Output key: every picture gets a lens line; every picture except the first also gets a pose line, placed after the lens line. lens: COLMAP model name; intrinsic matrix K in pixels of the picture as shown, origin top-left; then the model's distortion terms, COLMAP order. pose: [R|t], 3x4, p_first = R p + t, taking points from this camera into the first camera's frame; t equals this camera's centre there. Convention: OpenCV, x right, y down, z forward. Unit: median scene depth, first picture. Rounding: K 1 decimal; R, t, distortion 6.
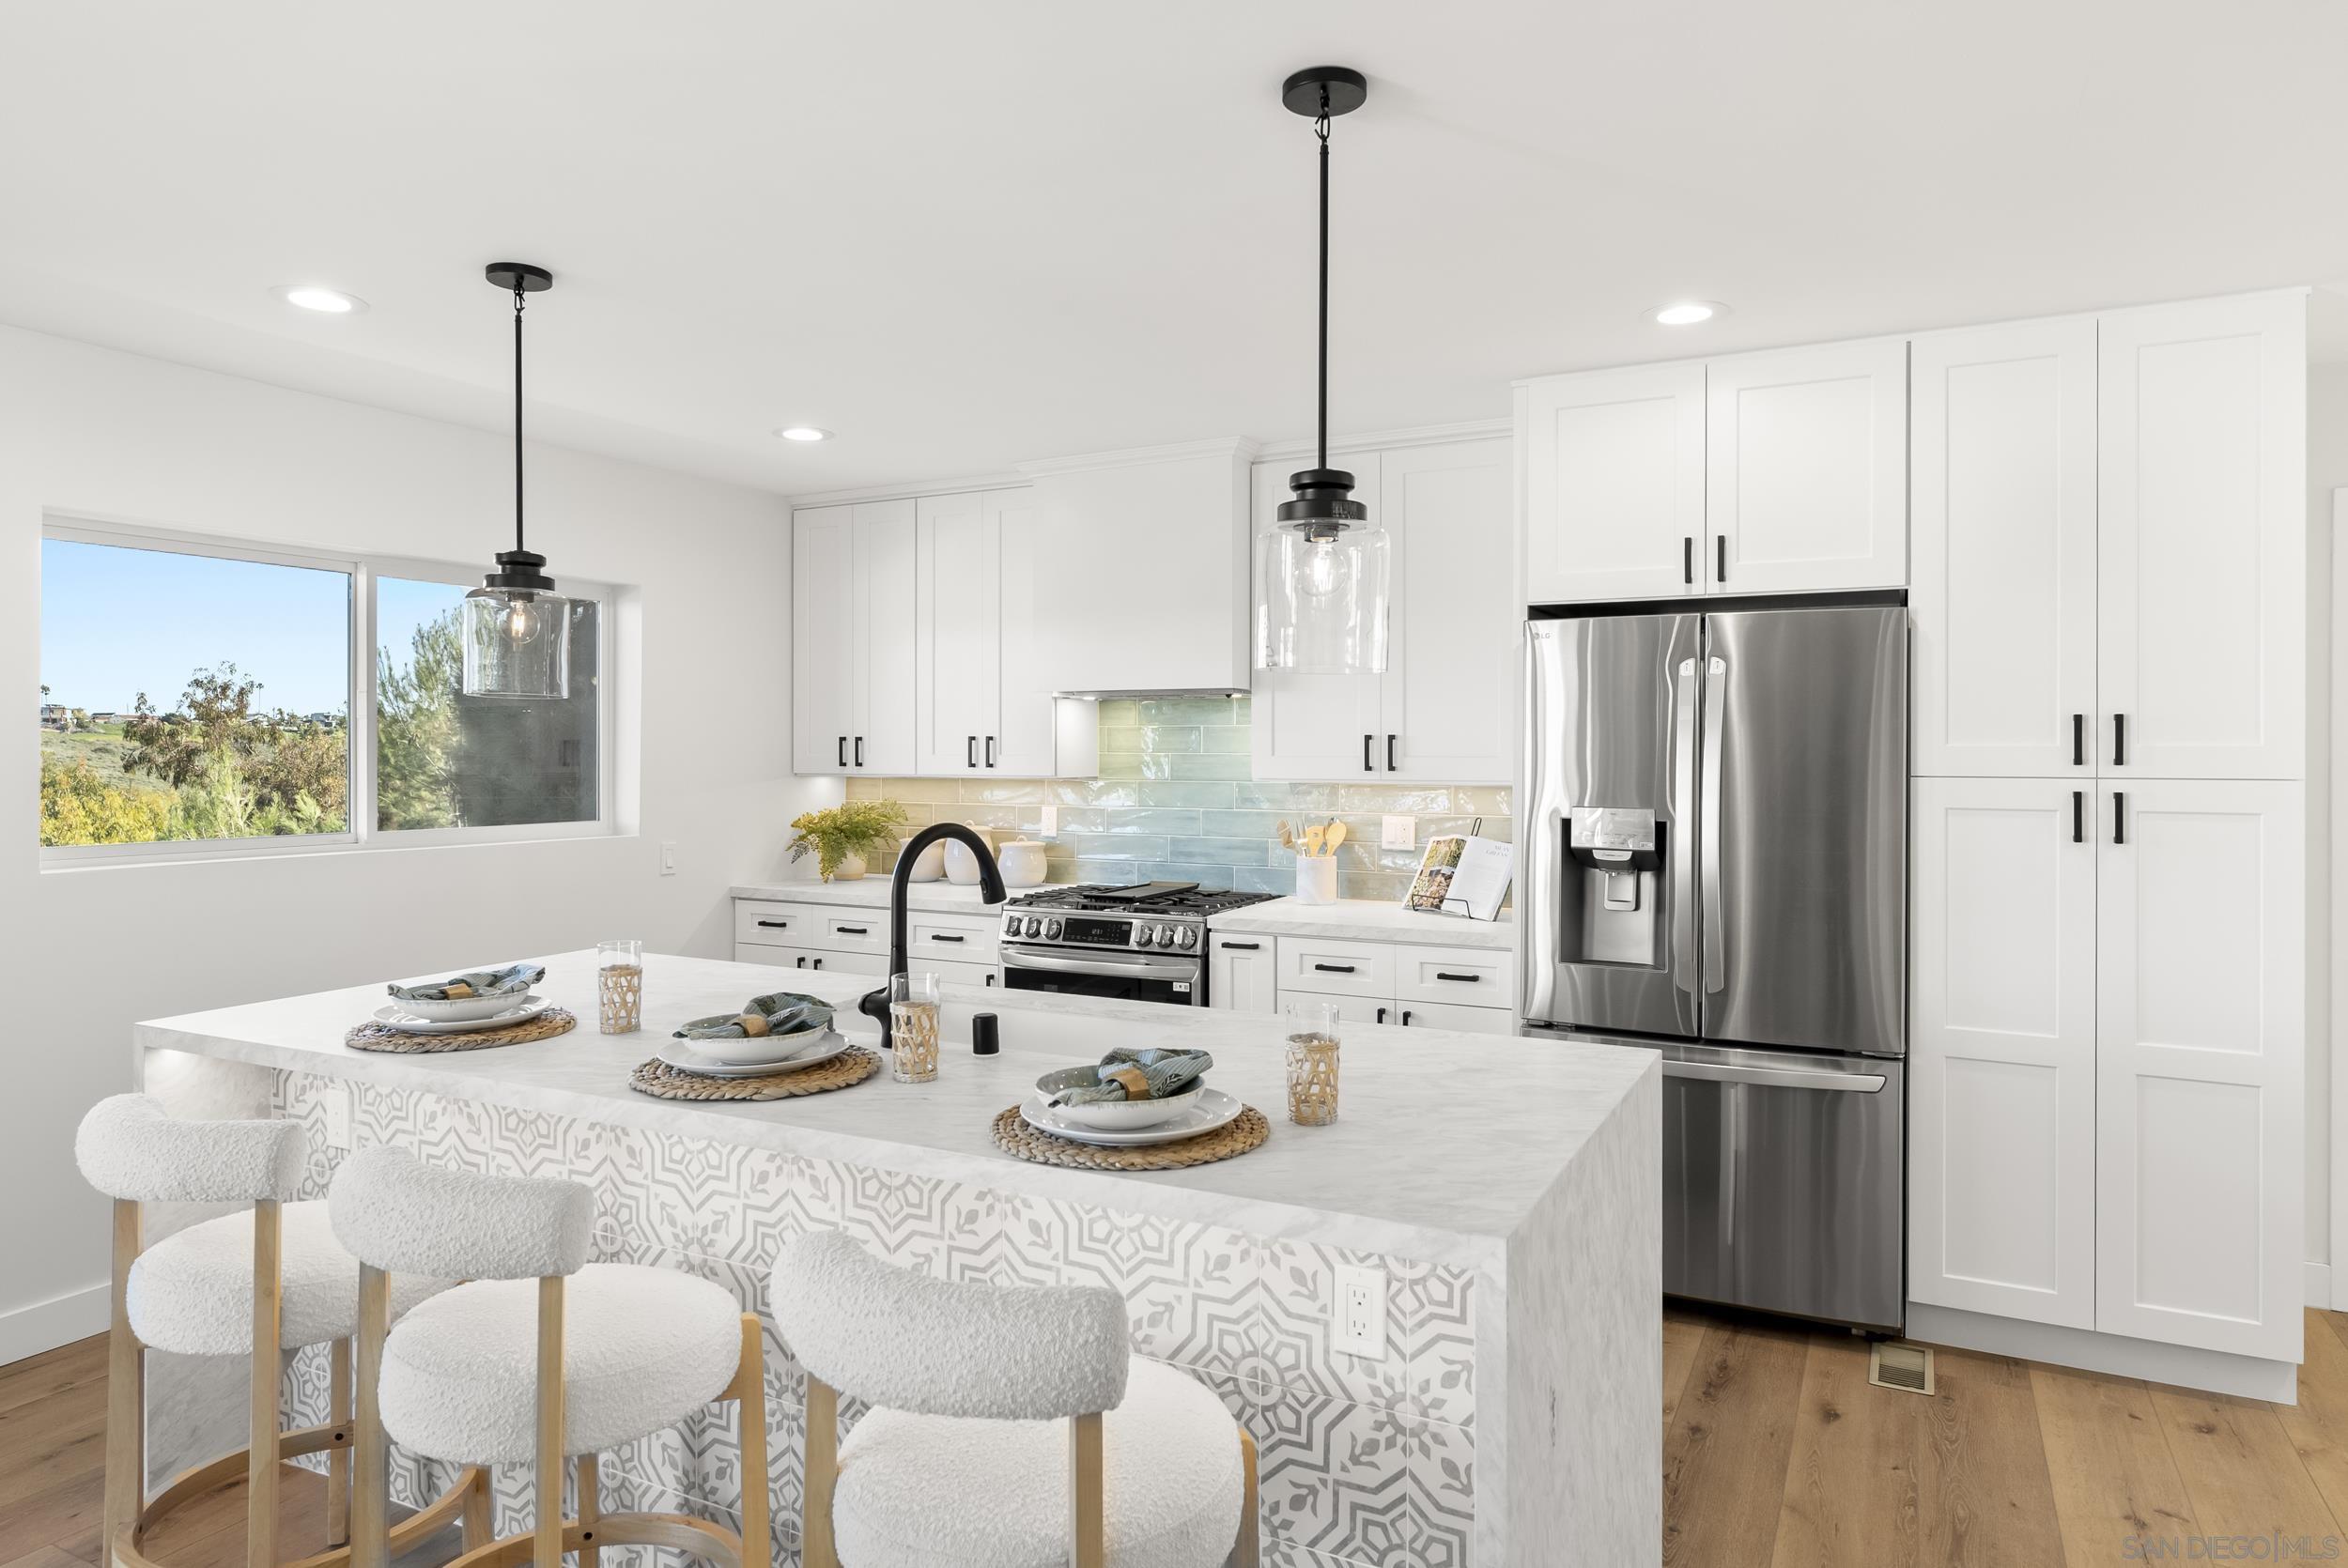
lens RADIAL K [[1432.9, 0, 1150.9], [0, 1432.9, 771.8], [0, 0, 1]] dist [-0.003320, 0.003407]
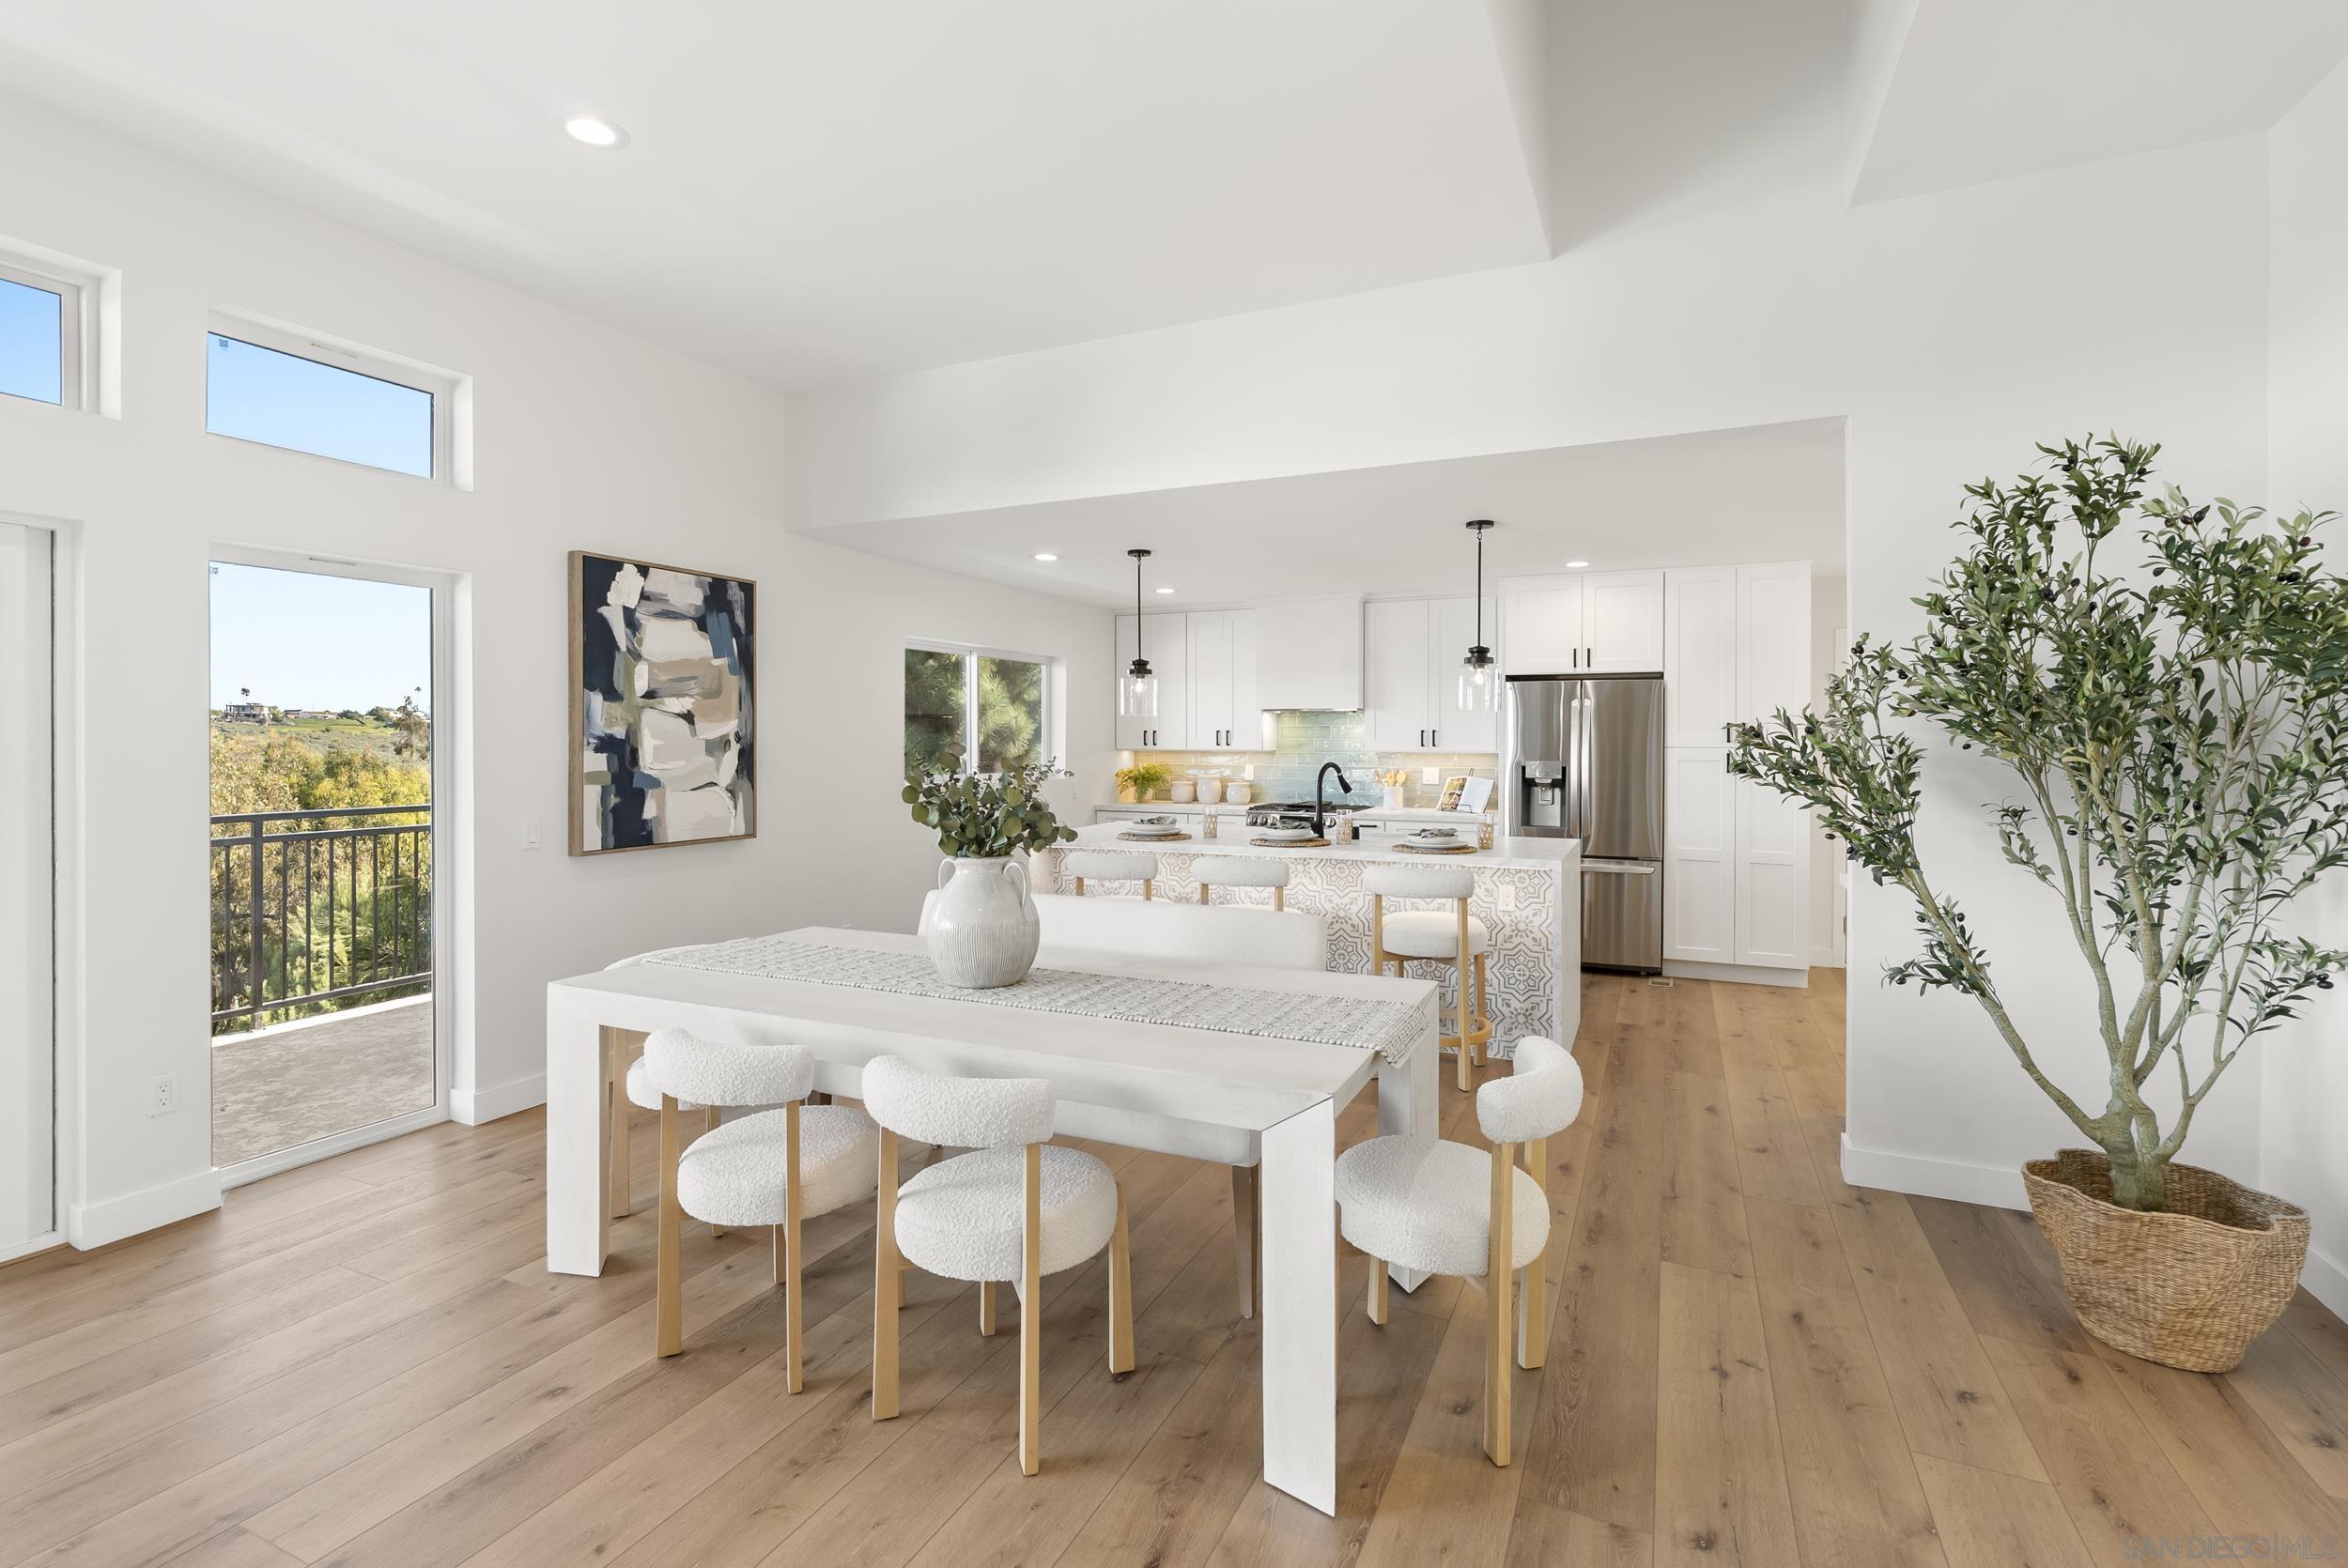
lens RADIAL K [[1075.7, 0, 1168.4], [0, 1075.7, 754.5], [0, 0, 1]] dist [-0.004189, -0.001352]
pose [[0.998656, 0.002178, 0.051792, -0.390695], [-0.002029, 0.999994, -0.002922, 0.020123], [-0.051798, 0.002813, 0.998654, -0.750674]]
